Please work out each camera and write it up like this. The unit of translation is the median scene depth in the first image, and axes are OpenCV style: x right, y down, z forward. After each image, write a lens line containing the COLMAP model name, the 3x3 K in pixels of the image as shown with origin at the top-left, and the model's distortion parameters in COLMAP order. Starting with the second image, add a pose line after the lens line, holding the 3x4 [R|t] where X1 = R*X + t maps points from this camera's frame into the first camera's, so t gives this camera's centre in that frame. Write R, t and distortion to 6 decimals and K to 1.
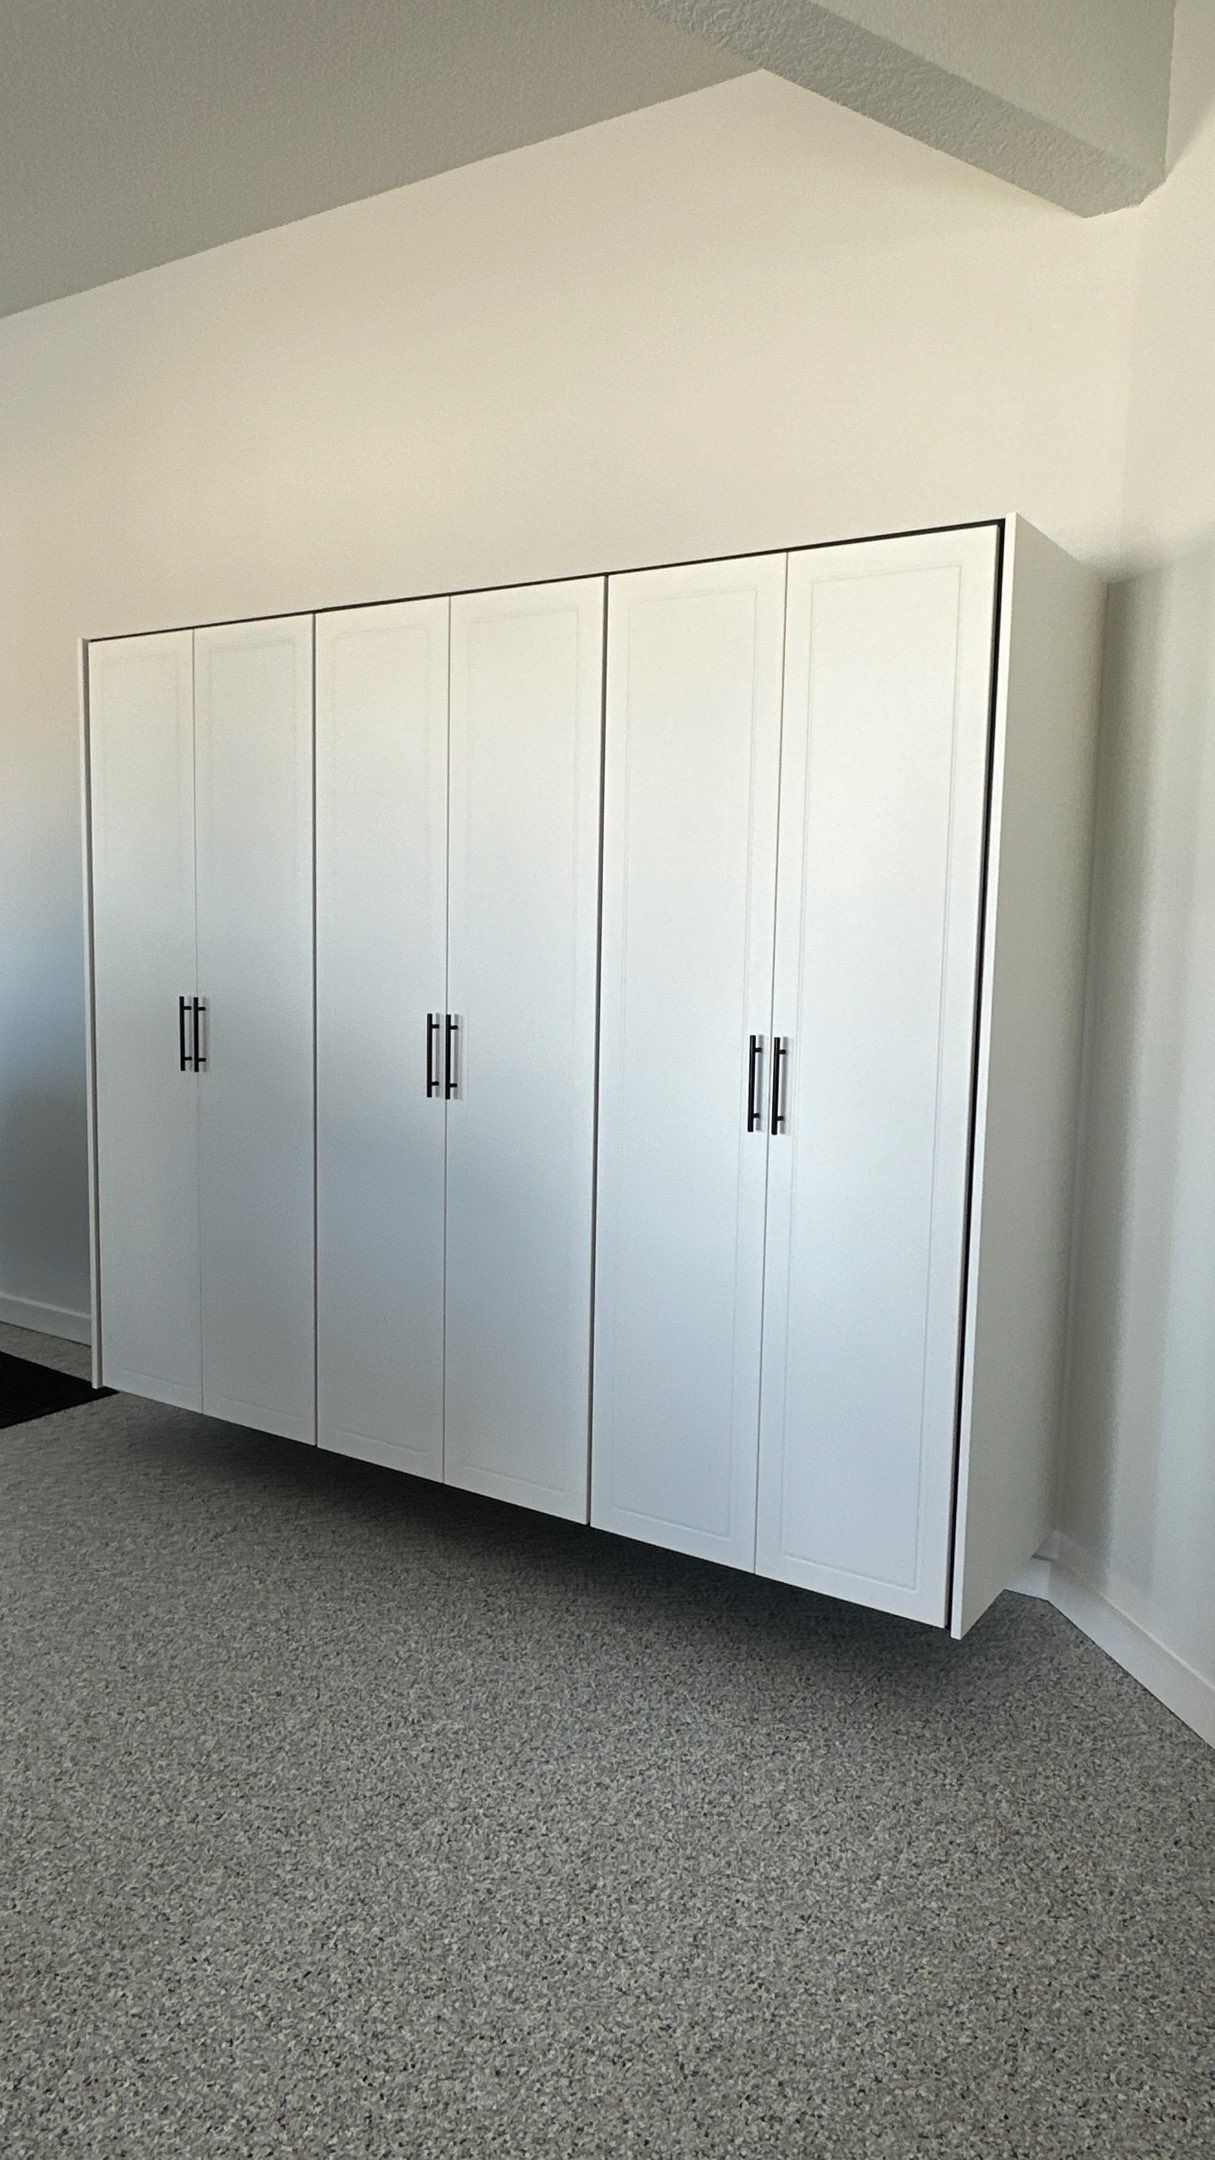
lens RADIAL K [[1426.5, 0, 609.7], [0, 1426.5, 1094.1], [0, 0, 1]] dist [-0.005523, 0.001314]
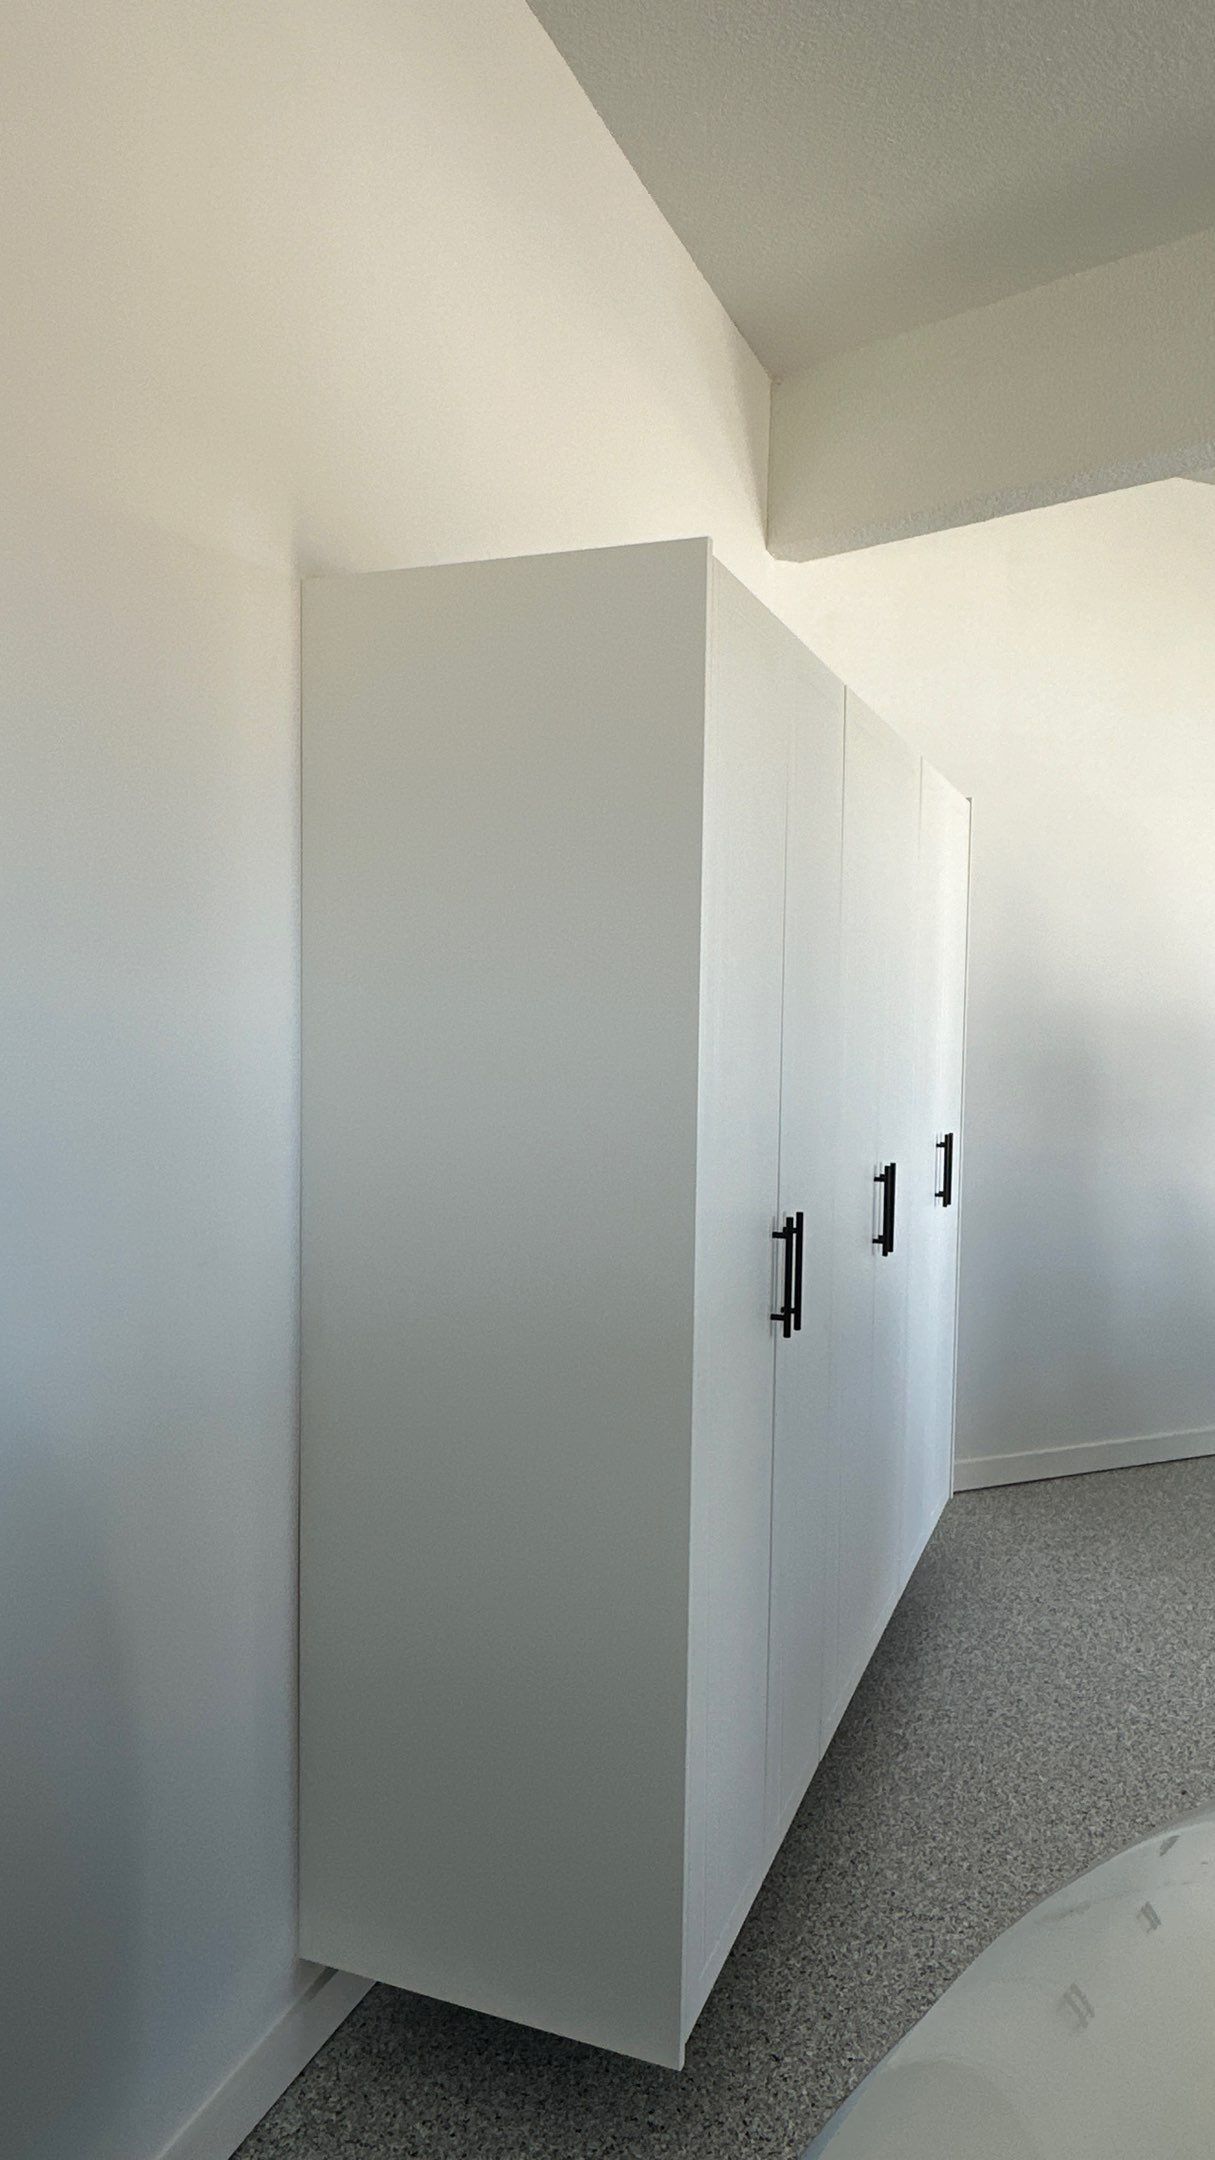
lens RADIAL K [[1458.4, 0, 603.8], [0, 1458.4, 1086.8], [0, 0, 1]] dist [-0.005423, 0.003408]
pose [[-0.178133, -0.087692, 0.980091, -1.115852], [0.094919, 0.989845, 0.105816, -0.247575], [-0.979418, 0.111878, -0.168001, 1.464911]]
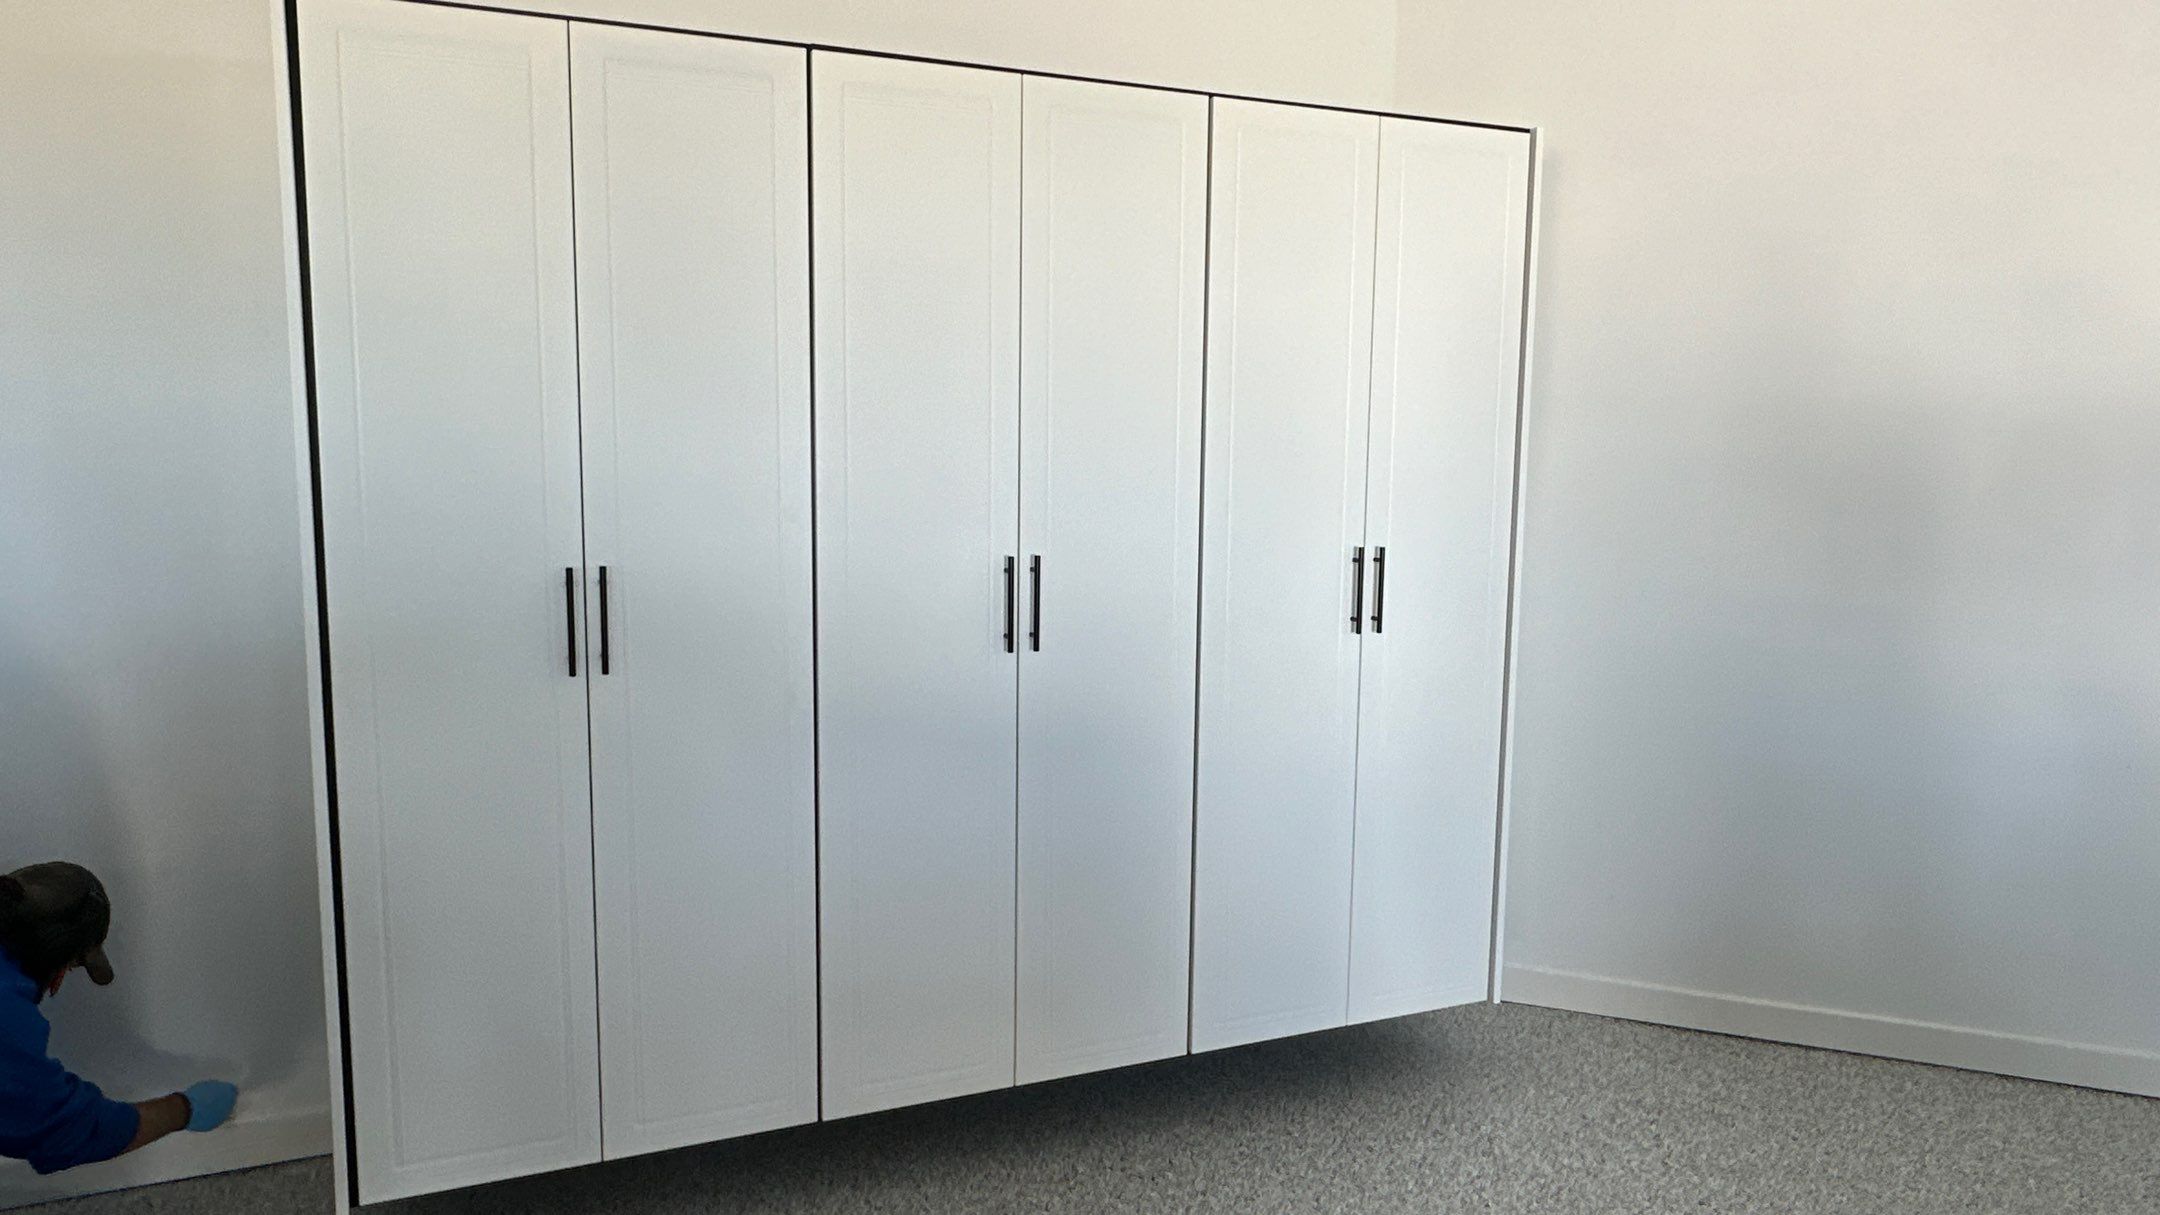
lens RADIAL K [[1426.5, 0, 1084.2], [0, 1426.5, 610.0], [0, 0, 1]] dist [-0.005523, 0.001314]
pose [[0.561120, -0.119495, 0.819064, -0.893707], [0.098119, 0.992150, 0.077528, -0.095389], [-0.821899, 0.036863, 0.568440, 0.518960]]
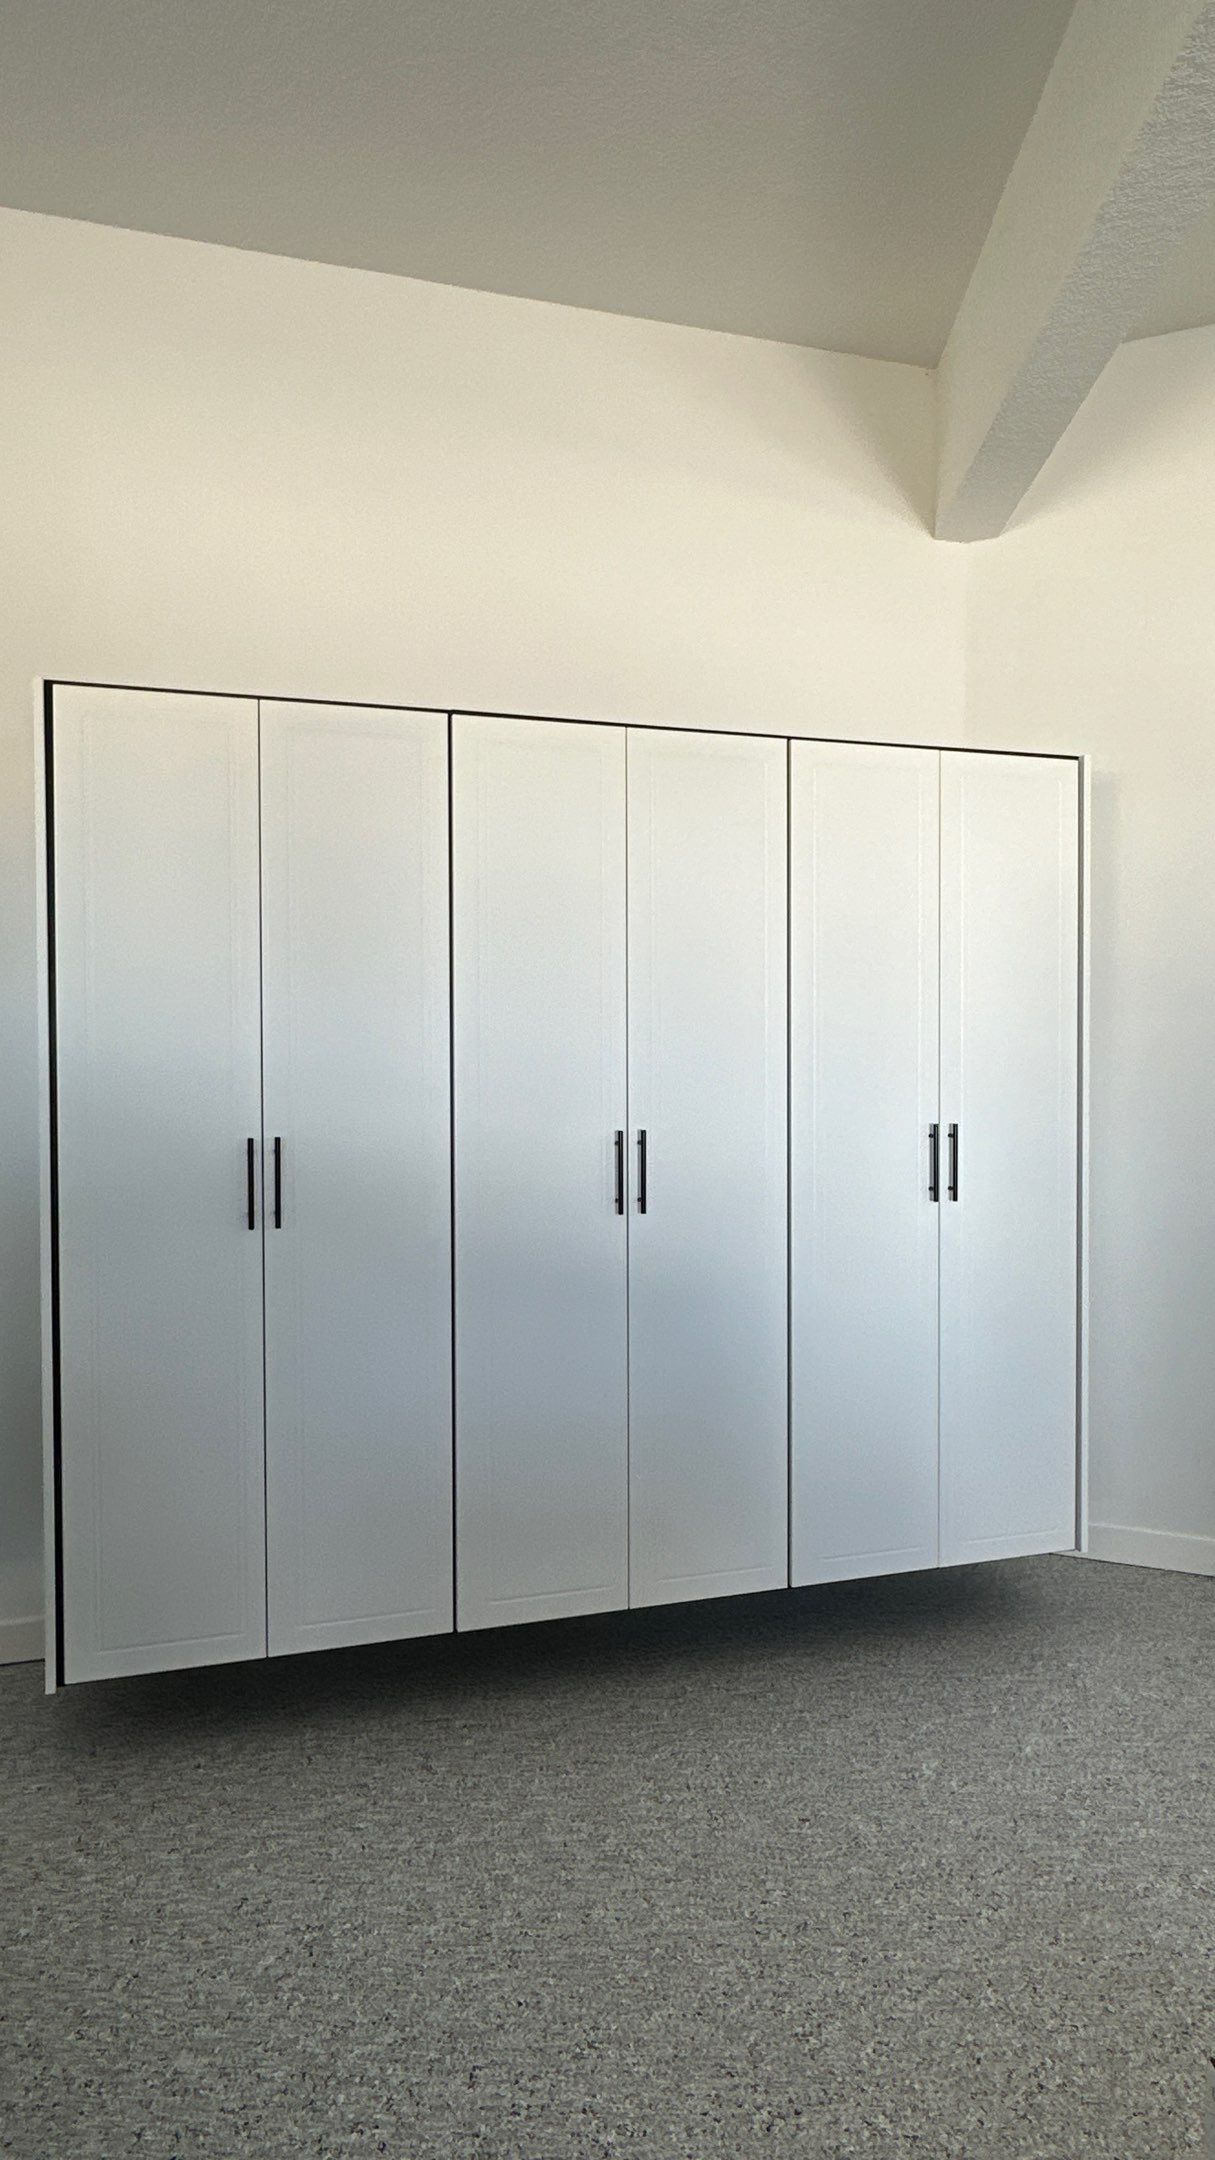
lens RADIAL K [[1426.5, 0, 609.7], [0, 1426.5, 1094.1], [0, 0, 1]] dist [-0.005523, 0.001314]
pose [[0.630298, -0.044536, 0.775075, -0.995310], [0.109381, 0.993489, -0.031864, -0.055950], [-0.768610, 0.104862, 0.631065, 0.407026]]
